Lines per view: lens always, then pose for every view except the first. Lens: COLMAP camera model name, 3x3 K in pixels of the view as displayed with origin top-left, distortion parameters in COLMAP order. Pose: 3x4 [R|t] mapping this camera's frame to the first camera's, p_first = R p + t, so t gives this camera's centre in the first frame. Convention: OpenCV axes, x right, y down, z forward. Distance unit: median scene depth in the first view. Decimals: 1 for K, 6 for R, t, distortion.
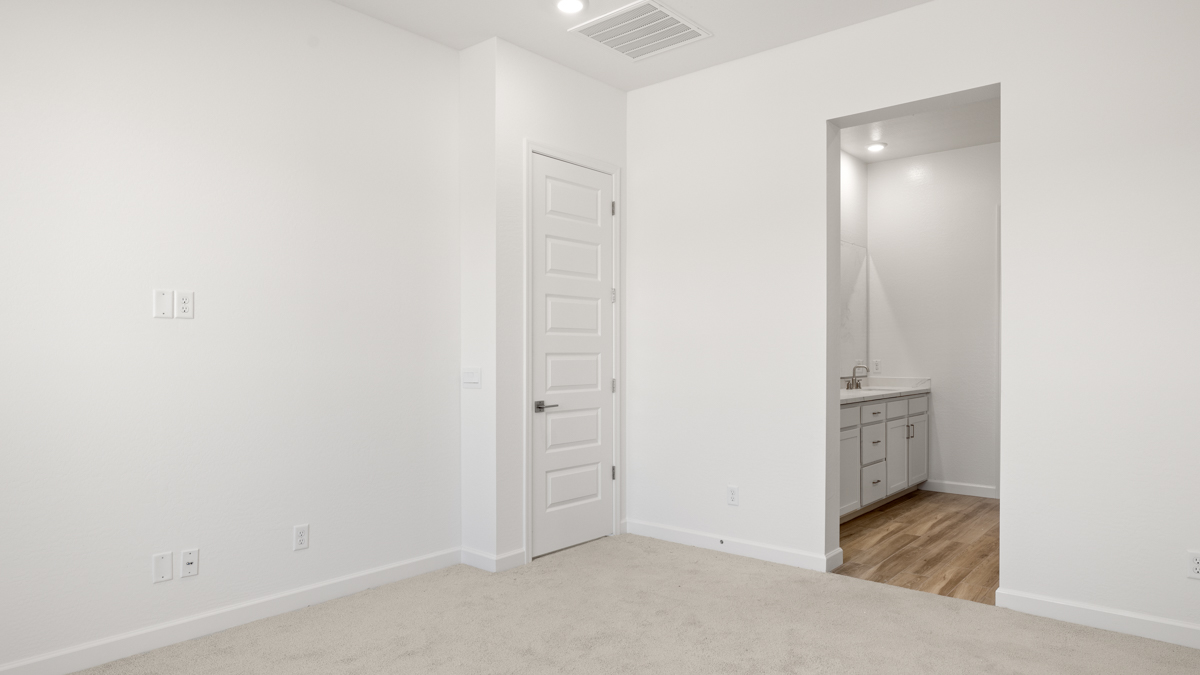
lens RADIAL K [[750.2, 0, 596.6], [0, 750.2, 343.4], [0, 0, 1]] dist [0.008244, 0.000800]
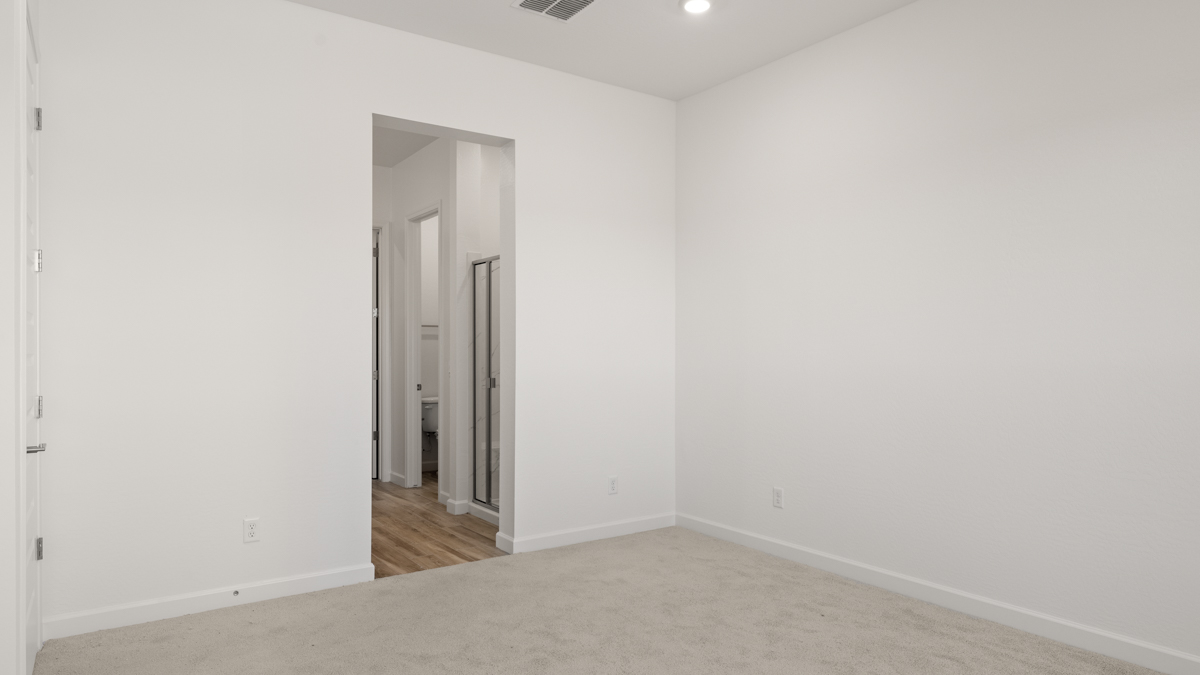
lens RADIAL K [[748.5, 0, 600.4], [0, 748.5, 341.5], [0, 0, 1]] dist [0.008507, 0.000296]
pose [[0.245478, 0.010522, 0.969345, -0.639282], [-0.005947, 0.999939, -0.009348, 0.005435], [-0.969384, -0.003470, 0.245525, 0.546073]]
